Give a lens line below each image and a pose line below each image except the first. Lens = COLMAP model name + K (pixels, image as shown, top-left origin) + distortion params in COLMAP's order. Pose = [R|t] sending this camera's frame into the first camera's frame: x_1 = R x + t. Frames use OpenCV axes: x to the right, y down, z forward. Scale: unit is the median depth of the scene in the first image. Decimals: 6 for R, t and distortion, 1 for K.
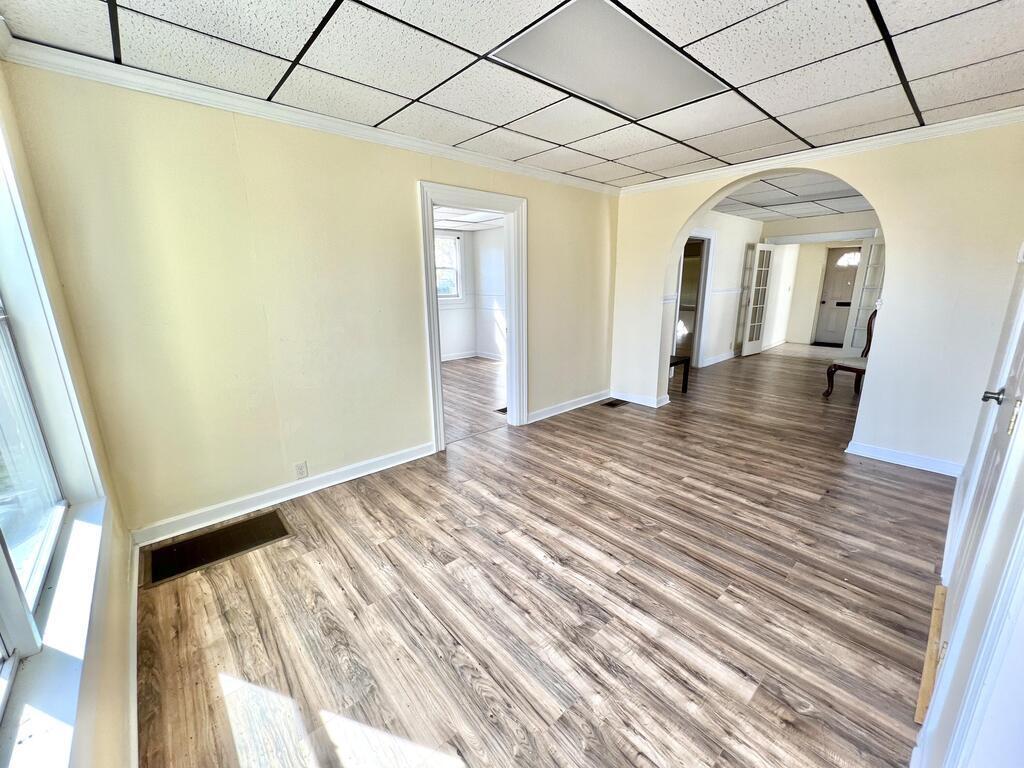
lens RADIAL K [[409.1, 0, 511.6], [0, 409.1, 384.5], [0, 0, 1]] dist [-0.002419, -0.000133]
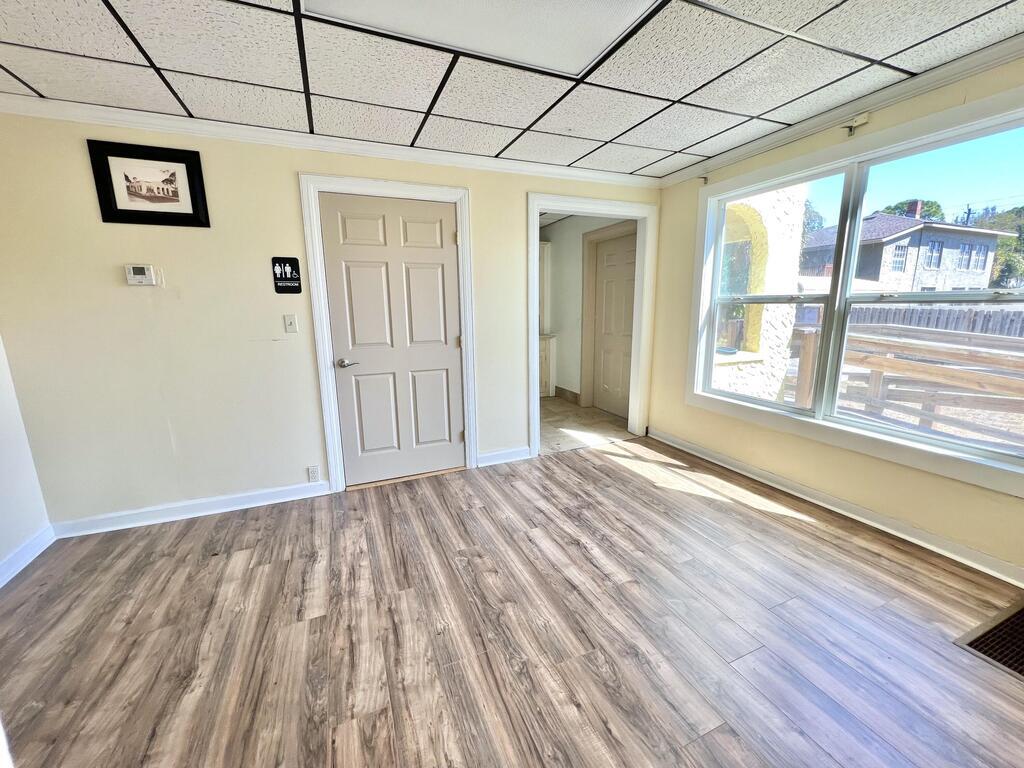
lens RADIAL K [[410.2, 0, 510.2], [0, 410.2, 381.8], [0, 0, 1]] dist [0.000376, 0.000433]
pose [[-0.946537, -0.032958, 0.320908, -0.039202], [0.104447, 0.909875, 0.401519, -0.377968], [-0.305220, 0.413570, -0.857788, 1.640767]]
